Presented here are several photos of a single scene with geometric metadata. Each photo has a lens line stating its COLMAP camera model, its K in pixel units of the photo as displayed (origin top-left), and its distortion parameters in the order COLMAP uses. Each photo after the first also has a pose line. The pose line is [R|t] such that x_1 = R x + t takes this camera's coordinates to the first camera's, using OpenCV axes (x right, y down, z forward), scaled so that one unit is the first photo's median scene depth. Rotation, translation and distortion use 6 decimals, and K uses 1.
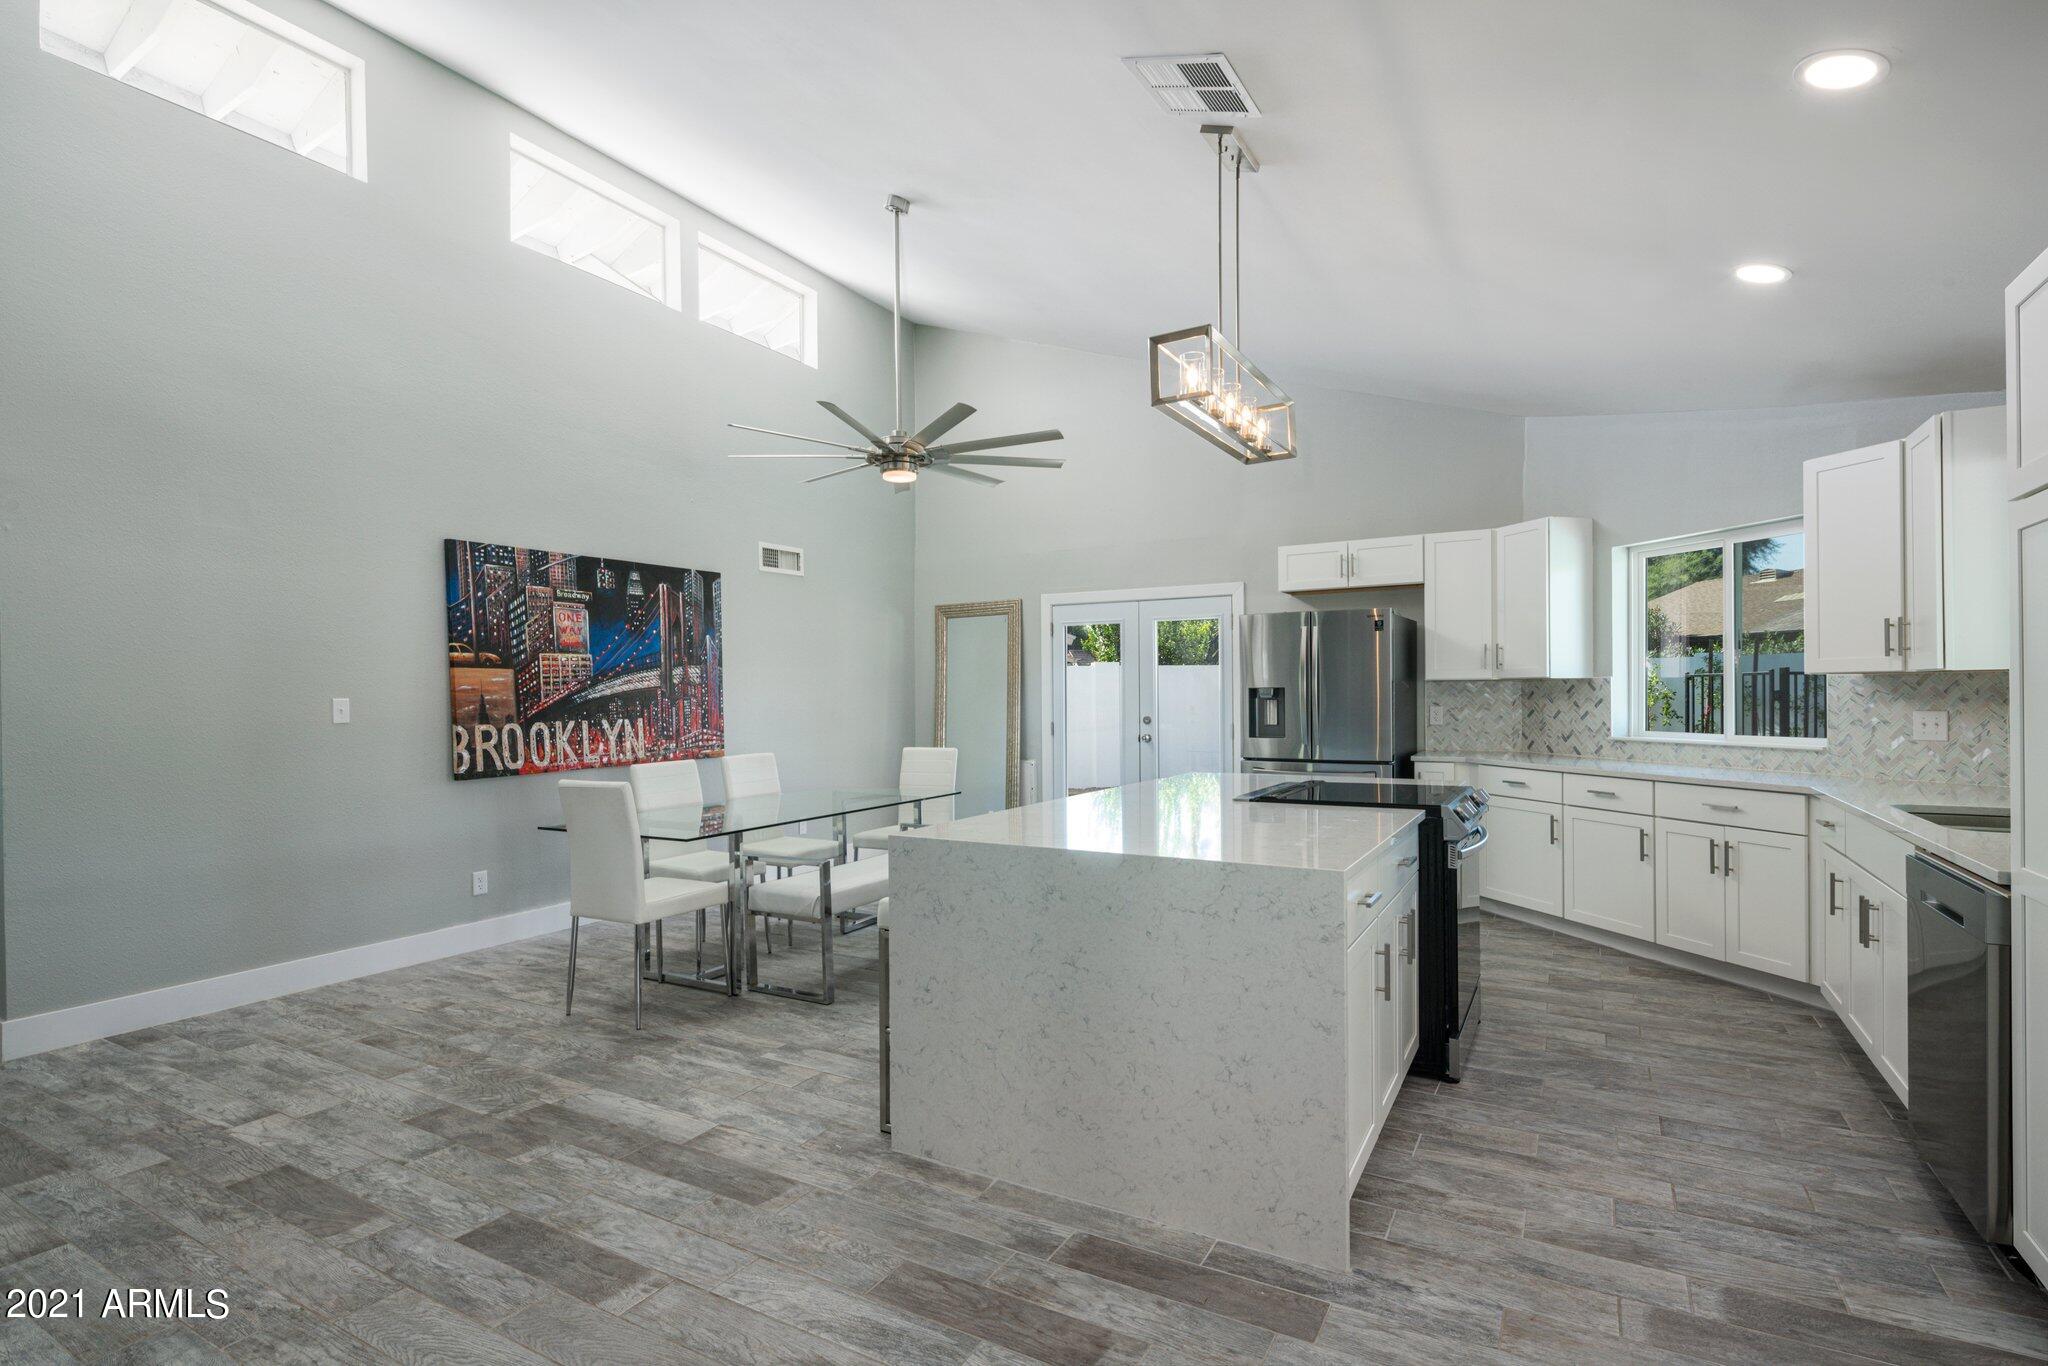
lens RADIAL K [[993.5, 0, 1003.3], [0, 993.5, 702.5], [0, 0, 1]] dist [0.002426, -0.000395]
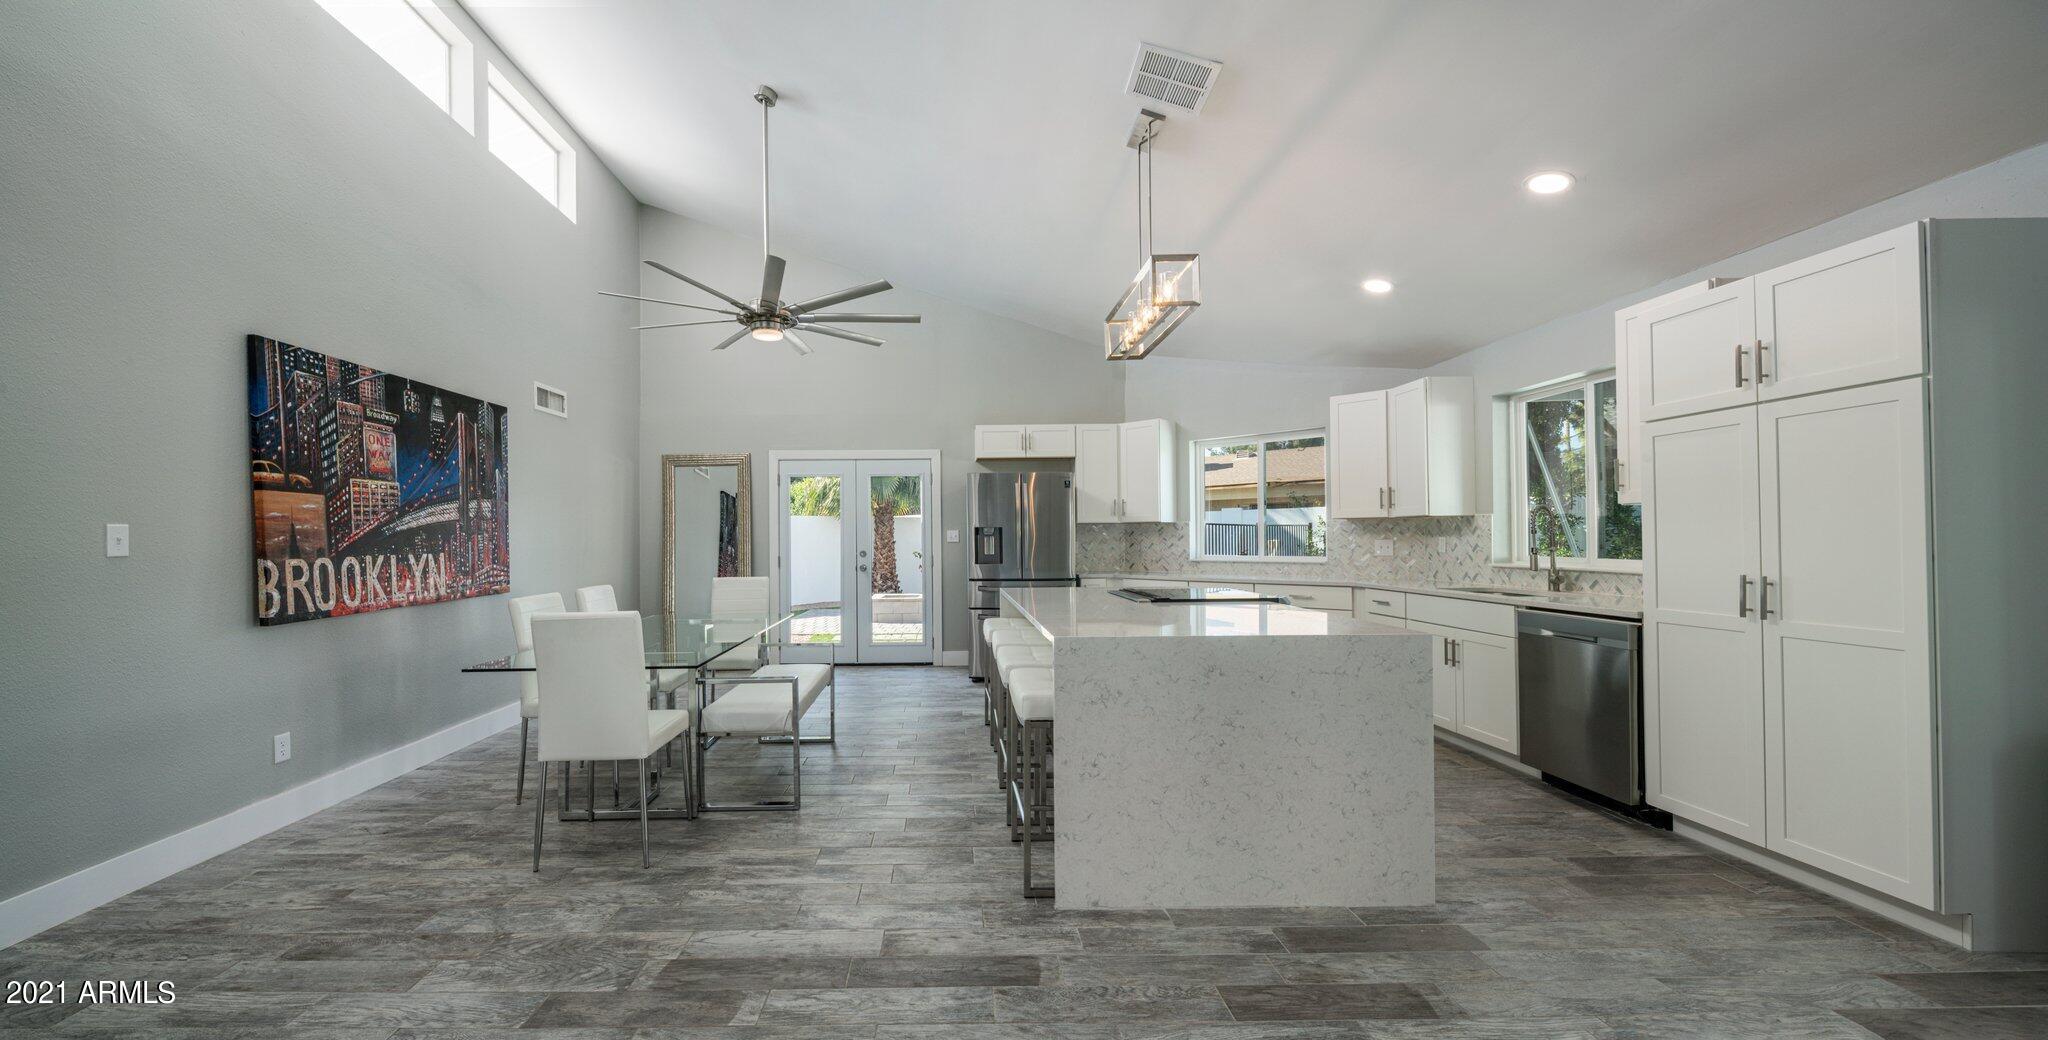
lens RADIAL K [[756.0, 0, 941.5], [0, 756.0, 535.1], [0, 0, 1]] dist [-0.000027, -0.000370]
pose [[0.863092, 0.004263, 0.505029, -0.372961], [0.004925, 0.999846, -0.016857, 0.015522], [-0.505022, 0.017037, 0.862938, 0.166346]]
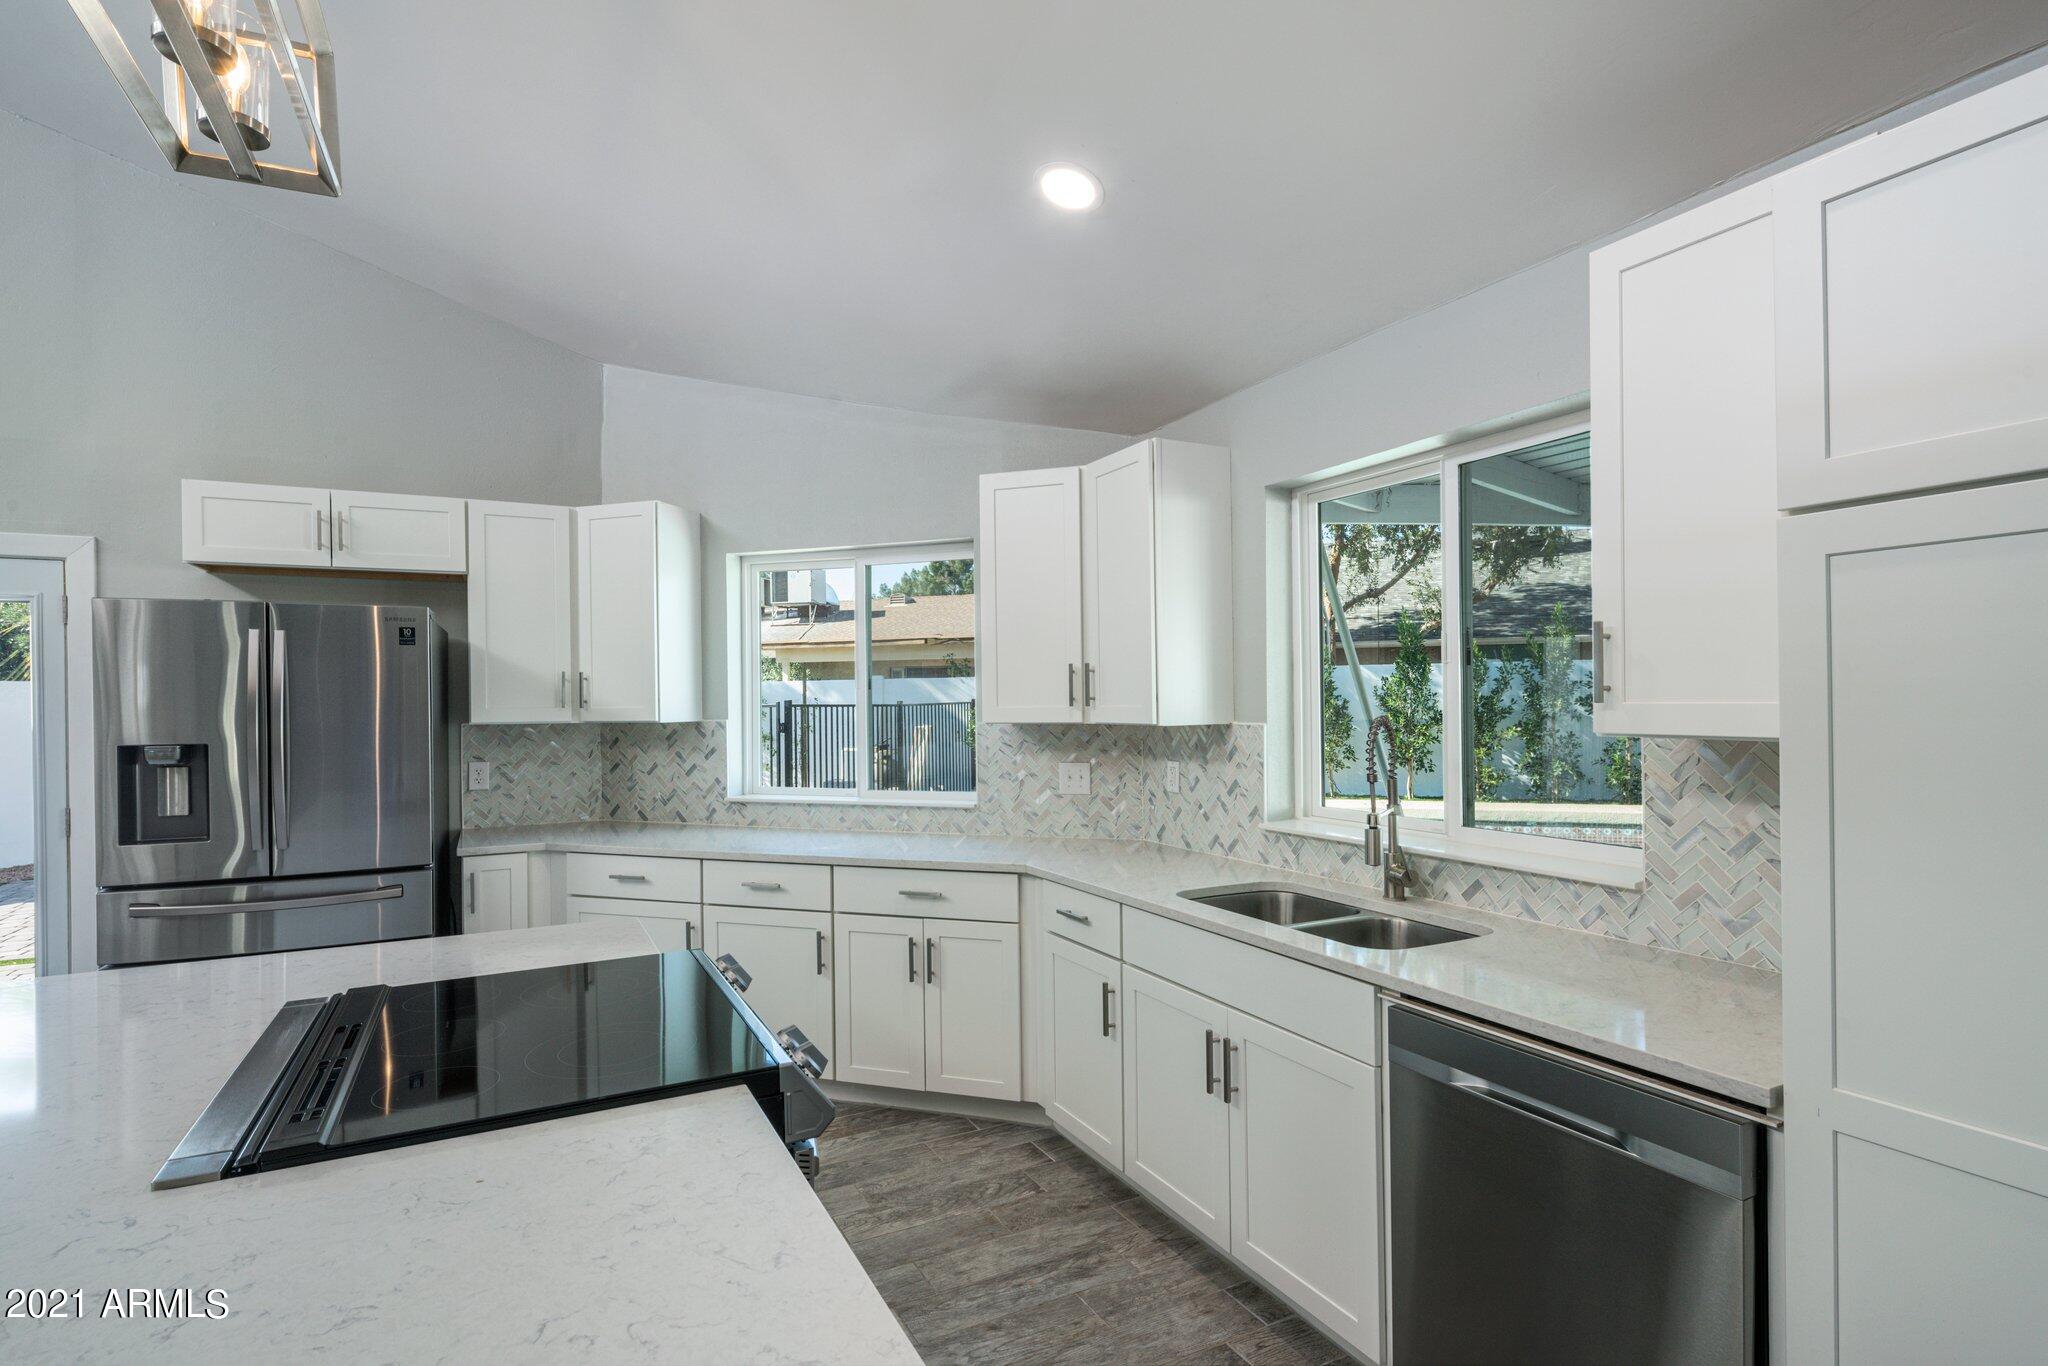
lens RADIAL K [[993.5, 0, 1003.3], [0, 993.5, 702.5], [0, 0, 1]] dist [0.002426, -0.000395]
pose [[0.538728, 0.002815, 0.842475, 0.080744], [0.011965, 0.999868, -0.010992, -0.030756], [-0.842395, 0.016001, 0.538623, 0.432740]]
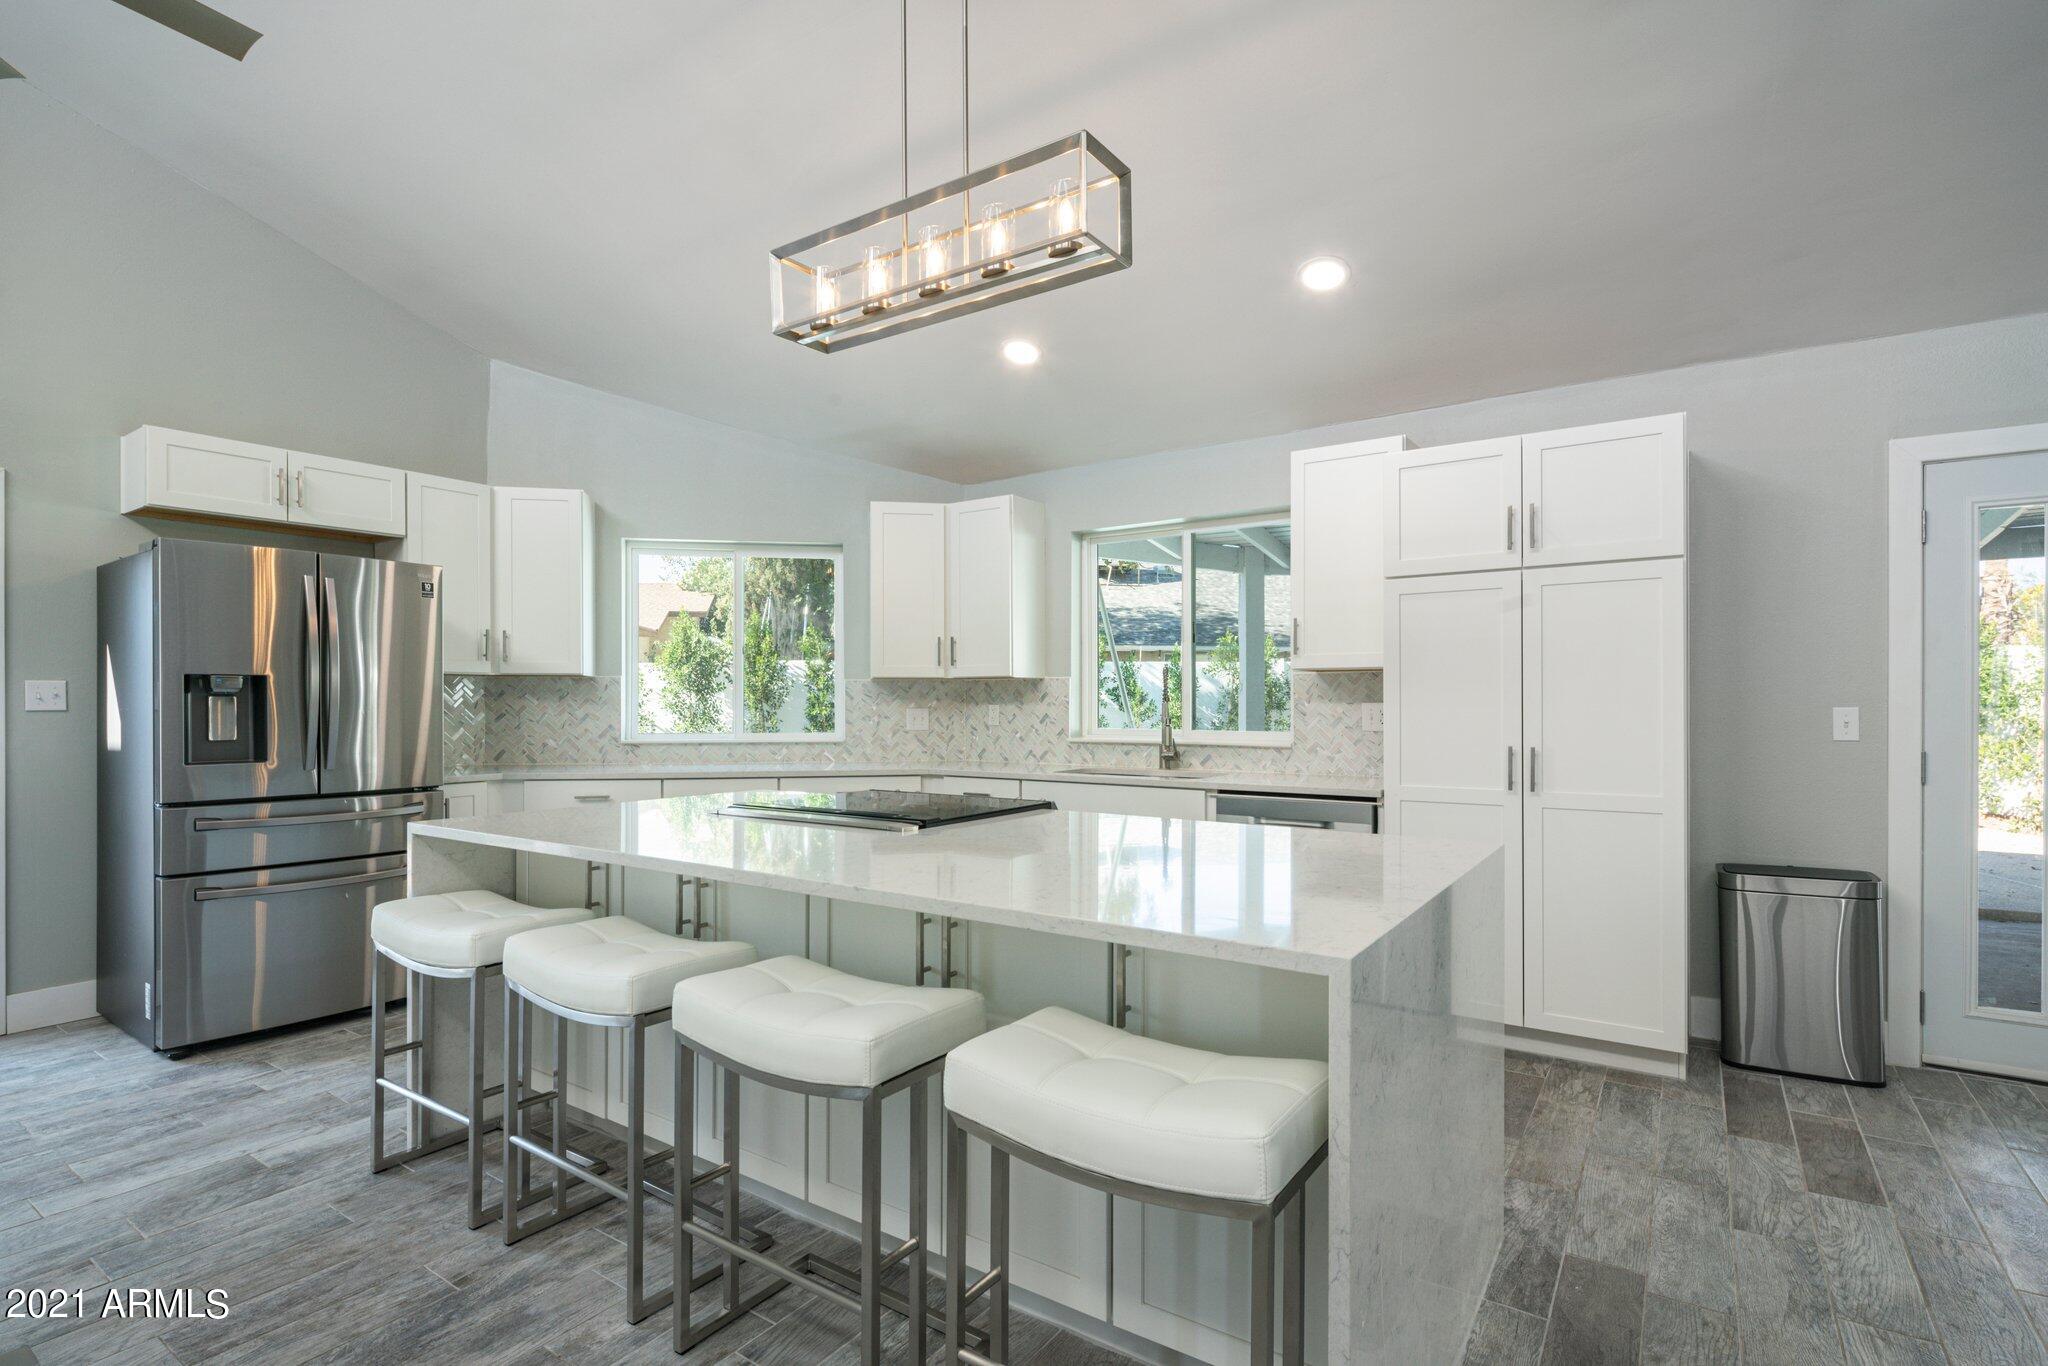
lens RADIAL K [[993.5, 0, 1003.3], [0, 993.5, 702.5], [0, 0, 1]] dist [0.002426, -0.000395]
pose [[0.075591, 0.009466, 0.997094, -0.313177], [0.008478, 0.999913, -0.010135, 0.012102], [-0.997103, 0.009219, 0.075504, 0.617298]]
